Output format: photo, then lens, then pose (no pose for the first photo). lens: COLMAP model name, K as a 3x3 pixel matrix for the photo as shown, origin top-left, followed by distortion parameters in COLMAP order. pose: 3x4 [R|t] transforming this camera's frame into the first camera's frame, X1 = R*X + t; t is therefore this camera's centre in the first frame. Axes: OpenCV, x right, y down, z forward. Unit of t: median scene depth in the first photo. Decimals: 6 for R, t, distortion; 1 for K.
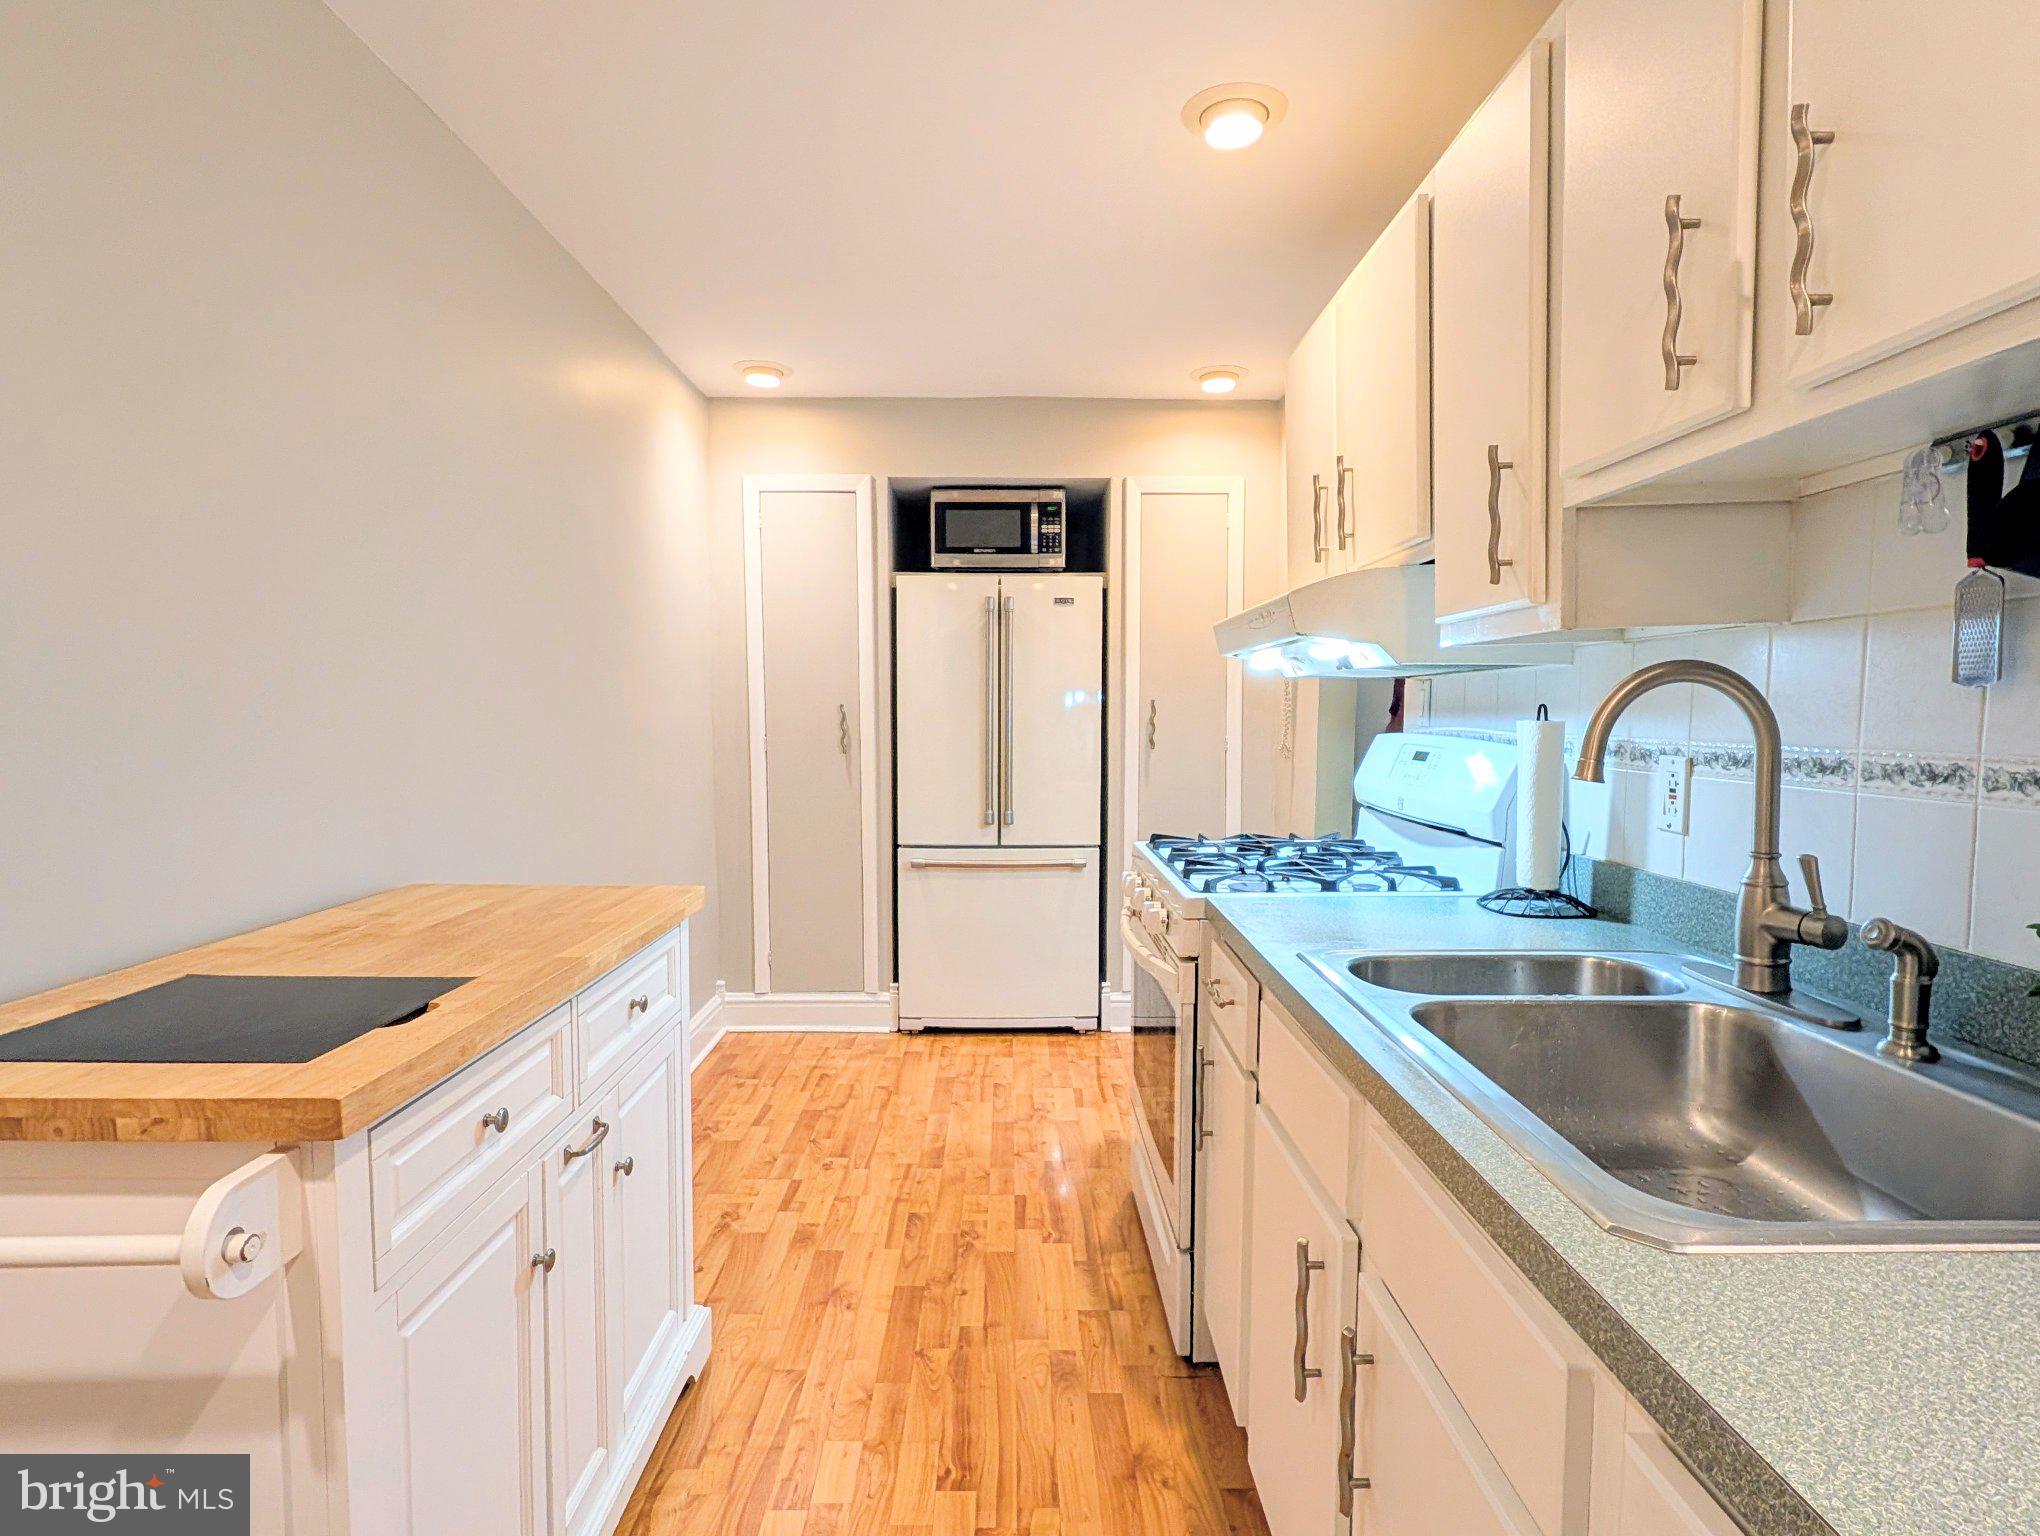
lens RADIAL K [[1043.2, 0, 1017.2], [0, 1043.2, 793.4], [0, 0, 1]] dist [0.002052, 0.000026]
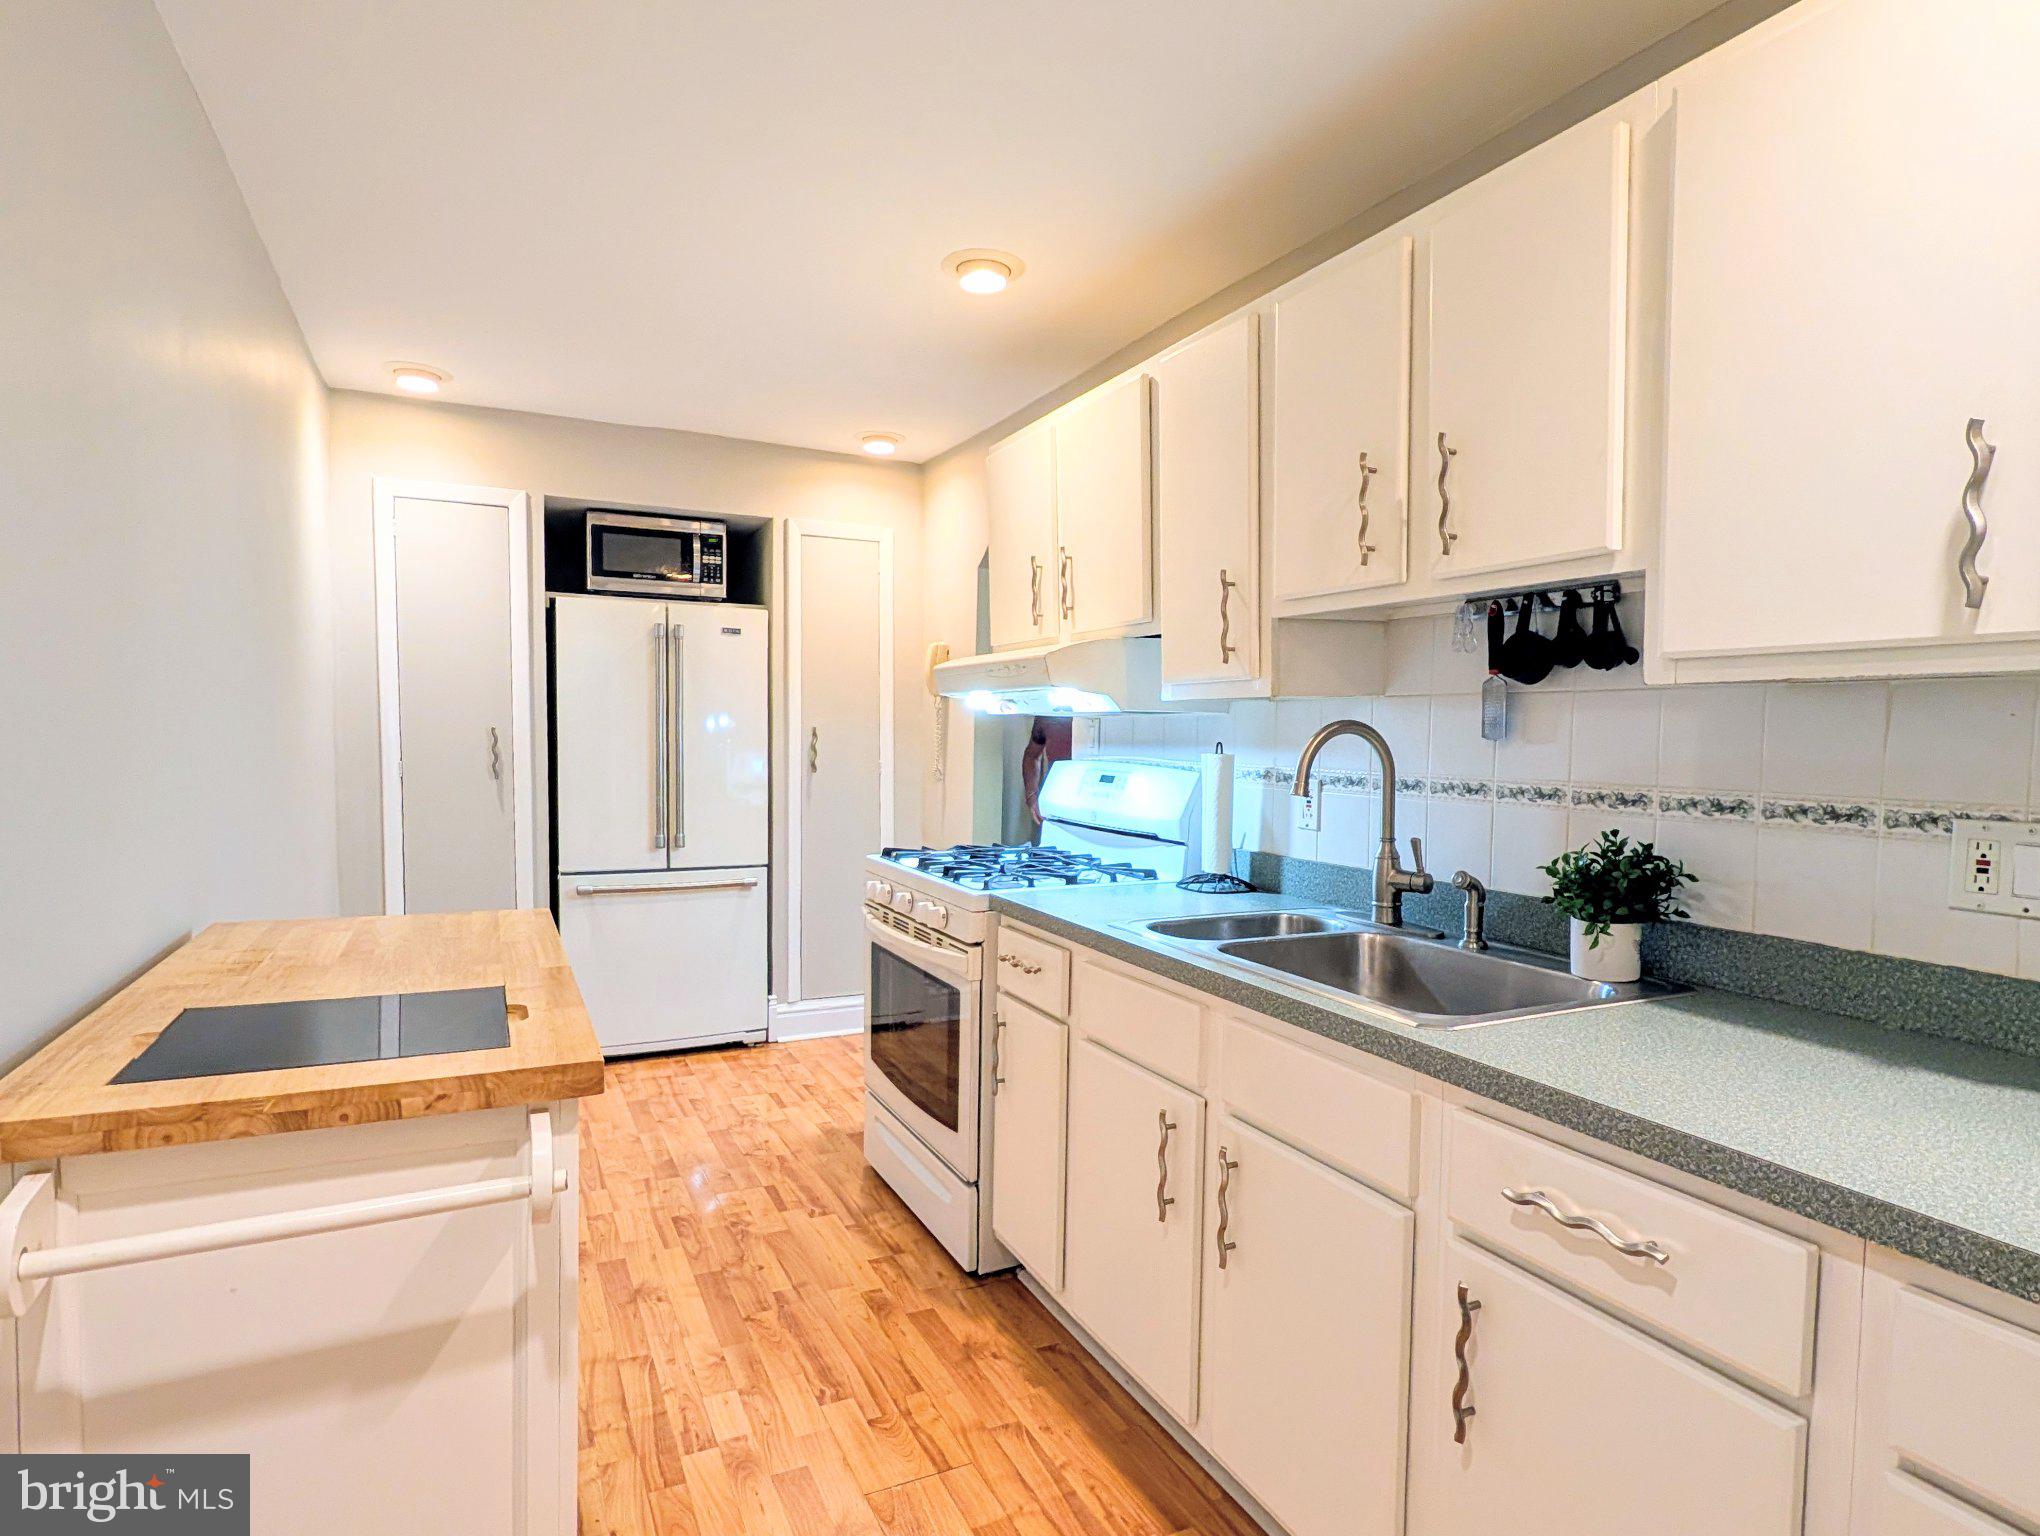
lens RADIAL K [[1059.4, 0, 1011.8], [0, 1059.4, 794.8], [0, 0, 1]] dist [0.001117, -0.000525]
pose [[0.908398, -0.013166, 0.417900, -0.314618], [0.021055, 0.999676, -0.014272, 0.000098], [-0.417577, 0.021764, 0.908381, -0.161895]]
